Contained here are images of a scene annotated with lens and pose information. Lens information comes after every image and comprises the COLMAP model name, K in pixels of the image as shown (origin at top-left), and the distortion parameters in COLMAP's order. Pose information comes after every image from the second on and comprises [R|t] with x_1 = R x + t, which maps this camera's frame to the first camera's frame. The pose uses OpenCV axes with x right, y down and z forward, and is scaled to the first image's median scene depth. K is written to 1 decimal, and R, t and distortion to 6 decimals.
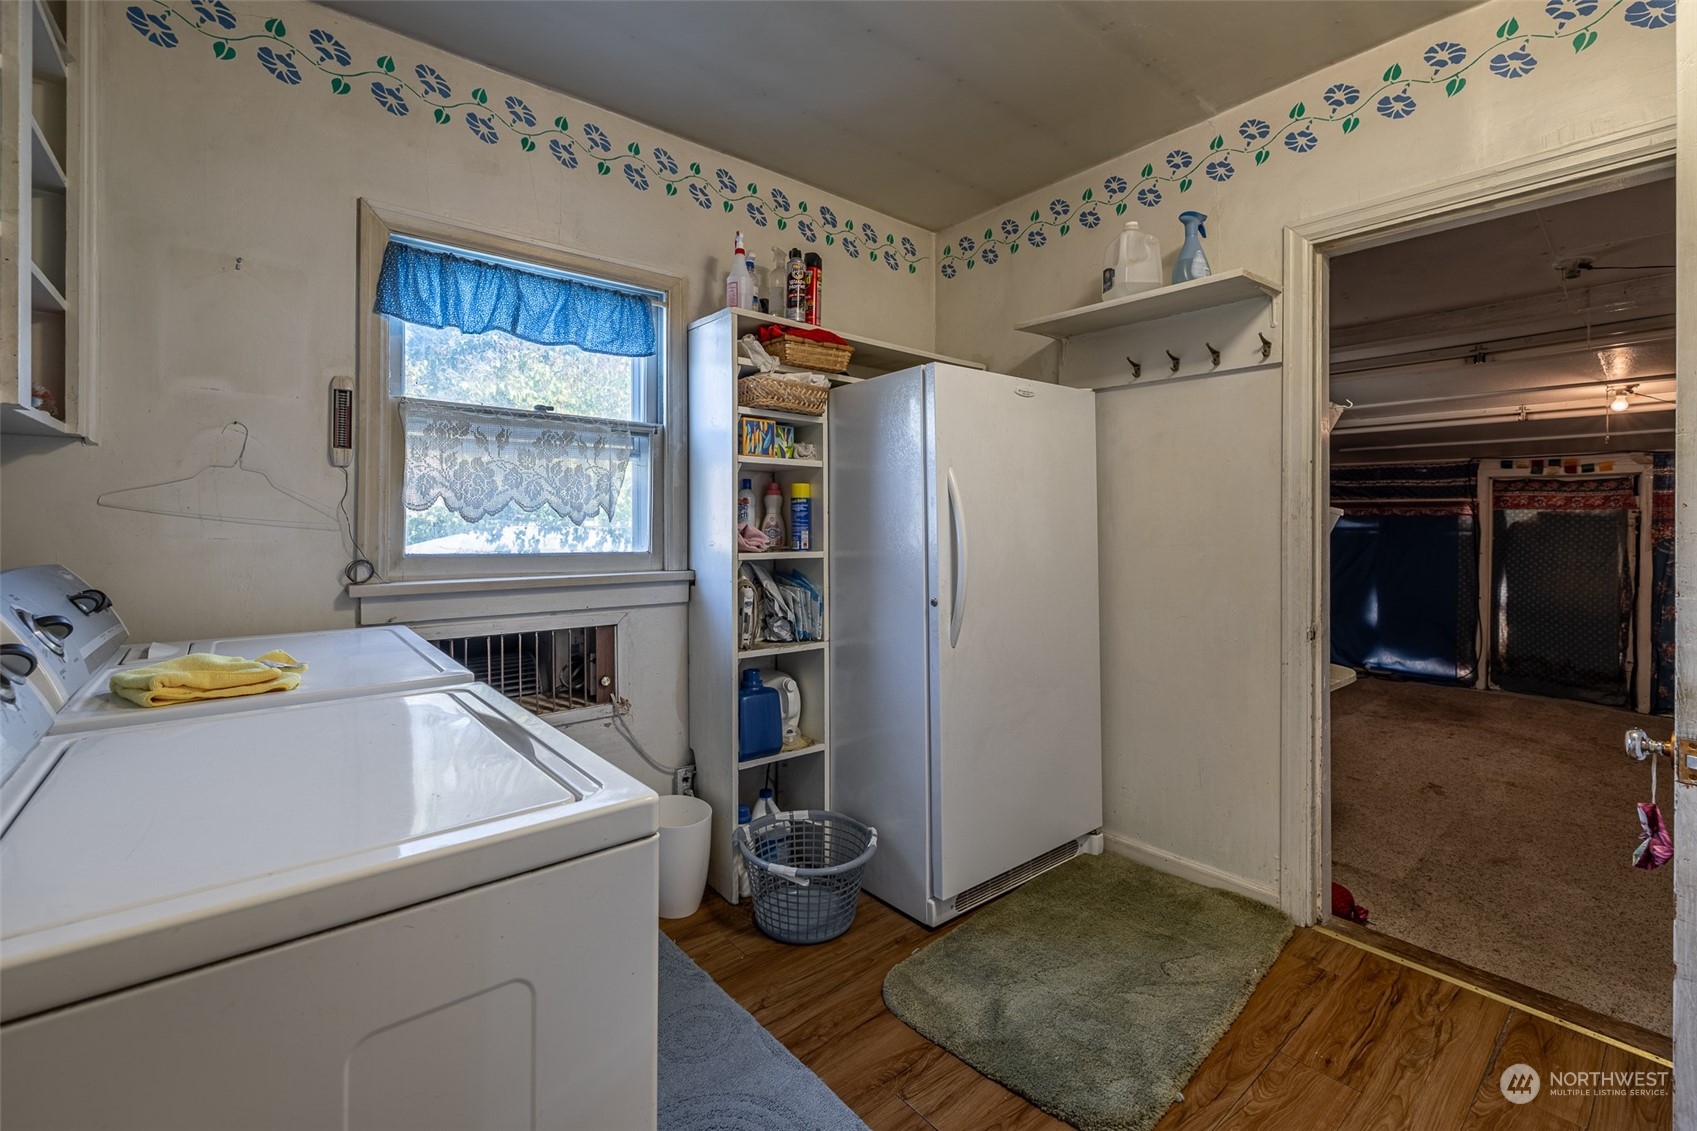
lens RADIAL K [[729.8, 0, 827.1], [0, 729.8, 530.2], [0, 0, 1]] dist [-0.002675, -0.000592]
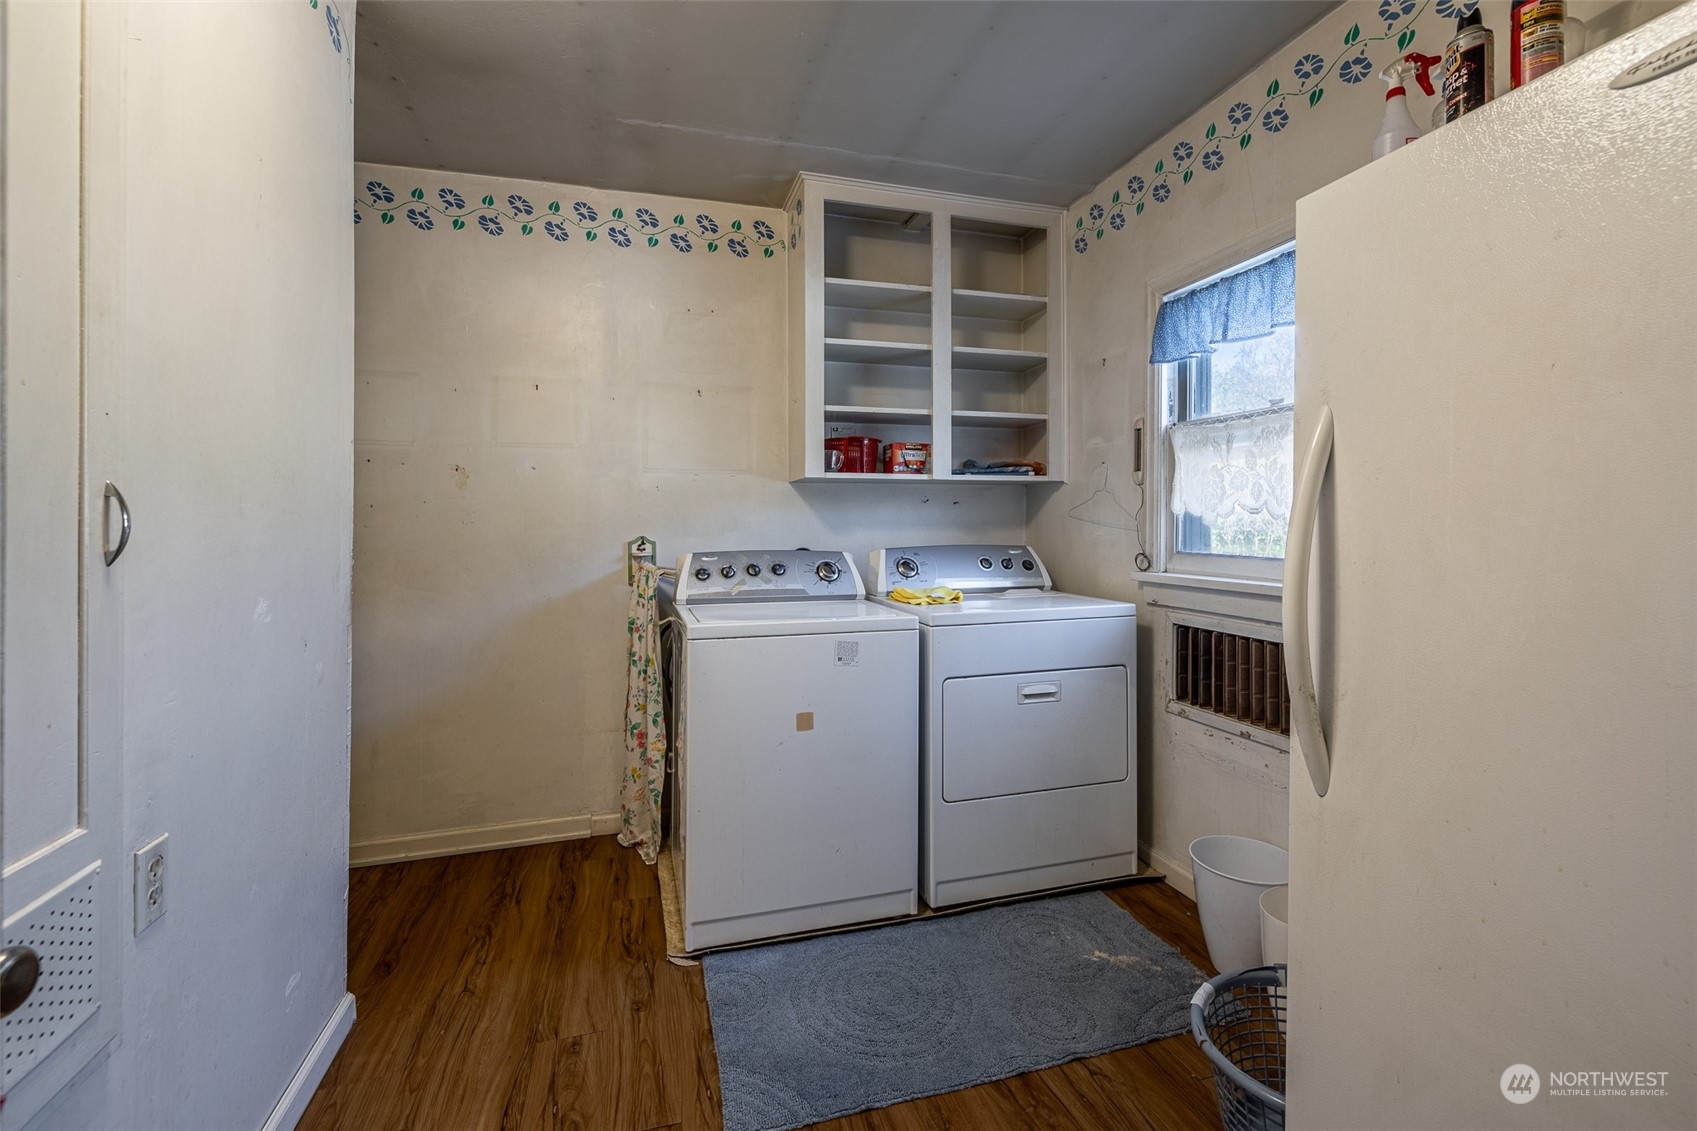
lens RADIAL K [[729.8, 0, 847.9], [0, 729.8, 520.5], [0, 0, 1]] dist [-0.002675, -0.000592]
pose [[-0.394715, -0.000029, -0.918804, 0.710739], [0.000221, 1.000000, -0.000126, -0.017087], [0.918804, -0.000253, -0.394715, 0.903821]]
